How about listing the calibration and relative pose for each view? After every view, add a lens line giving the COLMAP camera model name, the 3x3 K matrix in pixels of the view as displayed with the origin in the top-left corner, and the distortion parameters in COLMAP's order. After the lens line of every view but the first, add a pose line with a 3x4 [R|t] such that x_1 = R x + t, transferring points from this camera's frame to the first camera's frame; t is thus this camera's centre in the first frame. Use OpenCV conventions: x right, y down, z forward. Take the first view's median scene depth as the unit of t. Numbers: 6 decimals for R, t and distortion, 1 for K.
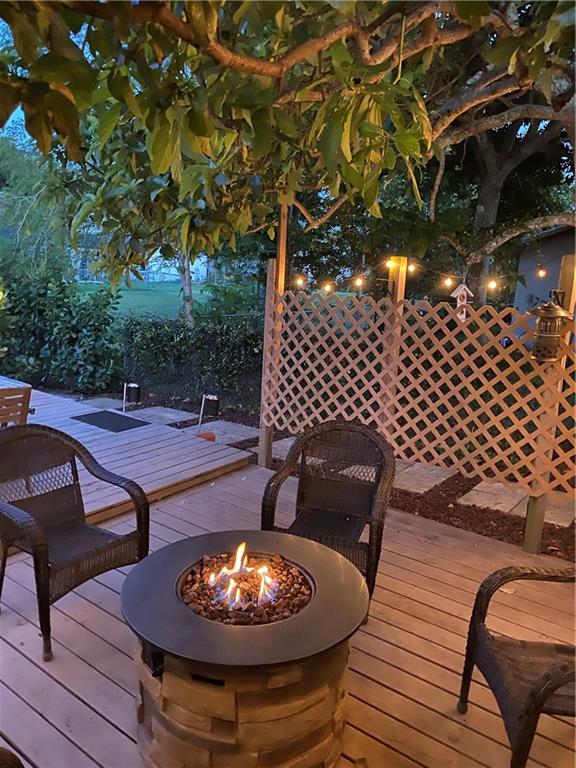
lens RADIAL K [[587.1, 0, 288.6], [0, 587.1, 384.1], [0, 0, 1]] dist [0.011612, 0.000997]
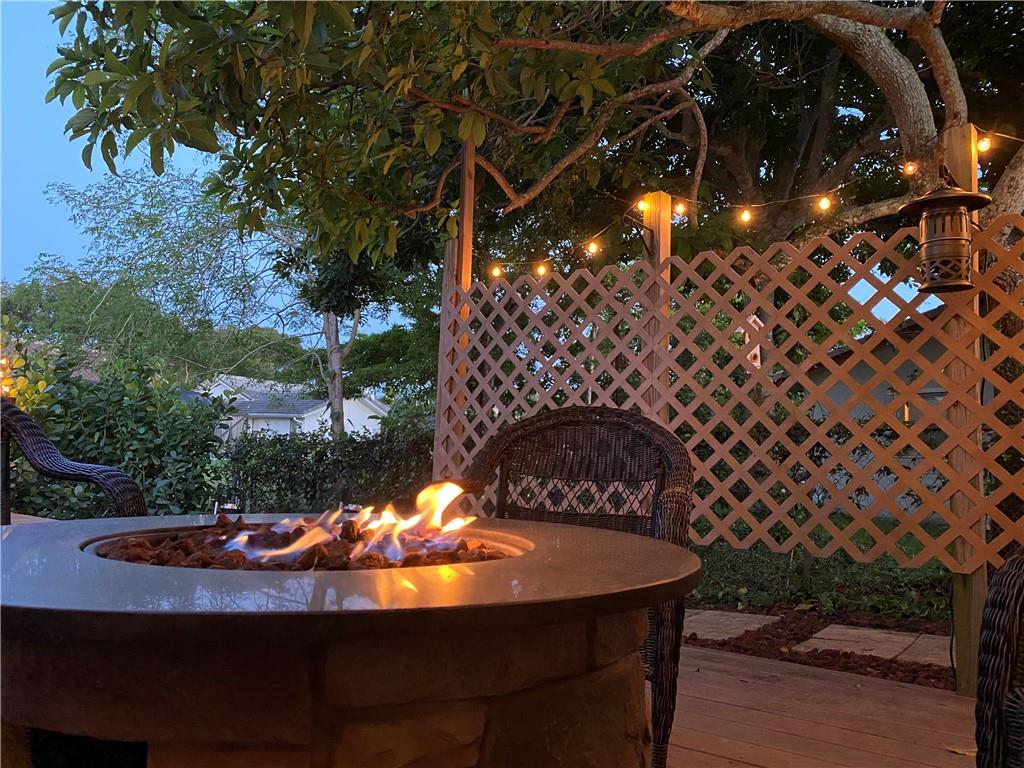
lens RADIAL K [[782.8, 0, 511.4], [0, 782.8, 385.3], [0, 0, 1]] dist [0.011612, 0.000997]
pose [[0.999549, -0.012014, 0.027512, 0.010815], [0.019397, 0.957910, -0.286414, 0.176888], [-0.022913, 0.286818, 0.957711, 0.252298]]
